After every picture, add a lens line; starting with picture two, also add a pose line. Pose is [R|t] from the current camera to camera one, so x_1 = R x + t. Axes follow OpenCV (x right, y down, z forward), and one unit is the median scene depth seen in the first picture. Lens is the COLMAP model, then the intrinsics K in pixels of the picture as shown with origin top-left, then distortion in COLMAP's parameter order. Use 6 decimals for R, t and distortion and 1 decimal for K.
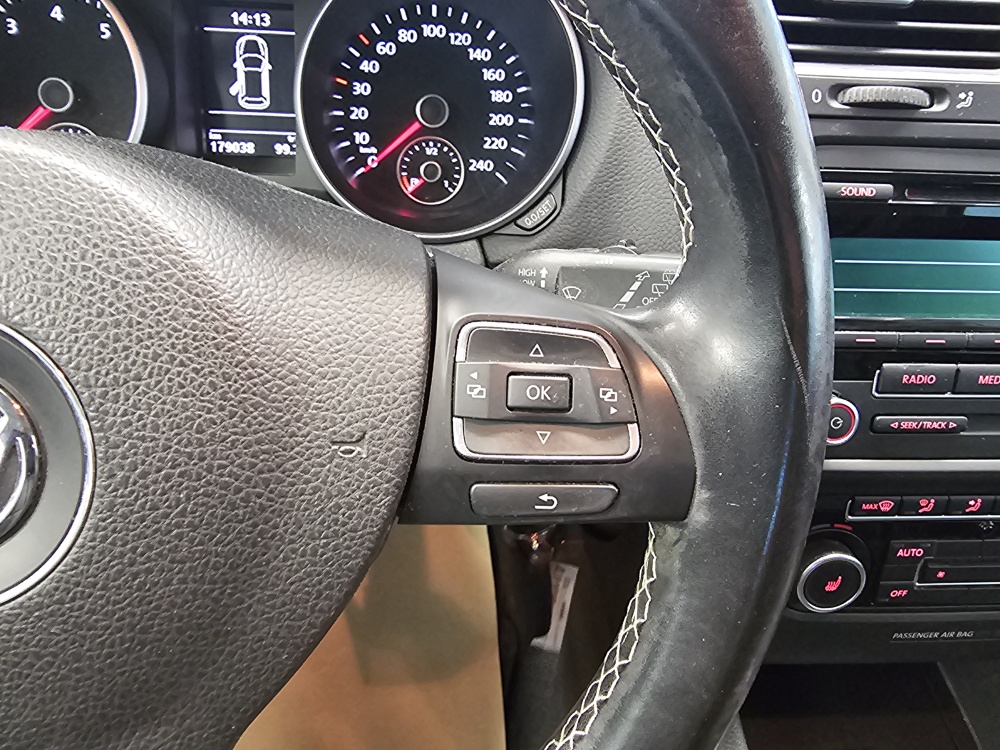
lens RADIAL K [[653.5, 0, 482.9], [0, 653.5, 347.7], [0, 0, 1]] dist [-0.003353, 0.002726]
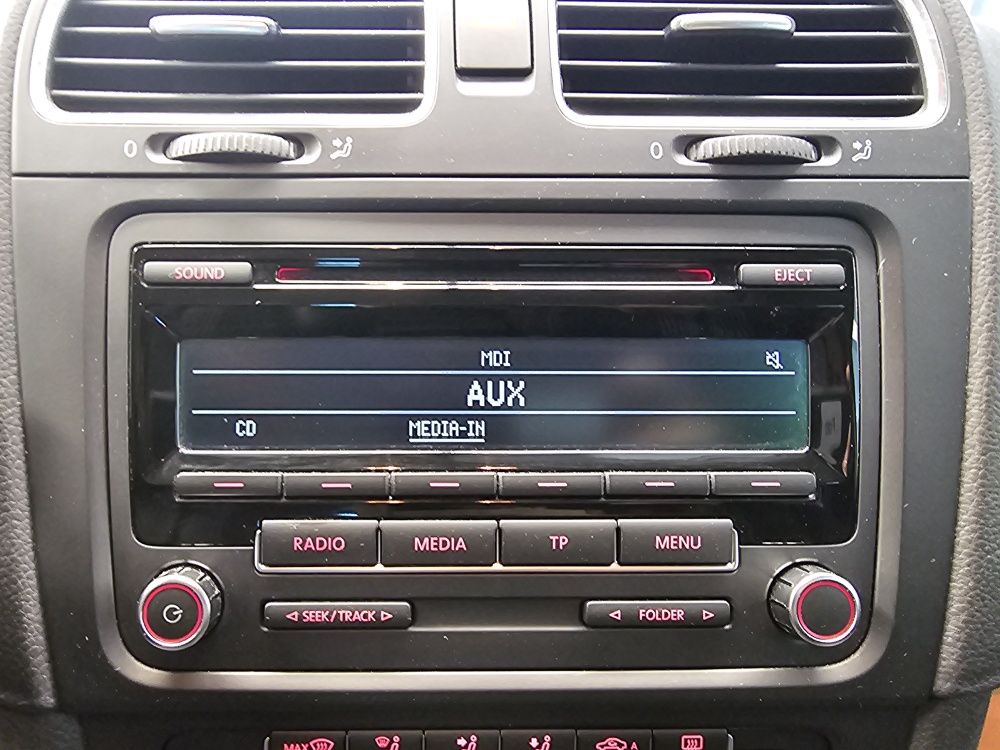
lens RADIAL K [[892.8, 0, 442.3], [0, 892.8, 337.6], [0, 0, 1]] dist [0.033166, 0.003253]
pose [[0.998869, -0.015247, -0.045028, 0.821202], [0.007083, 0.984331, -0.176189, 0.002231], [0.047009, 0.175671, 0.983326, 0.065399]]
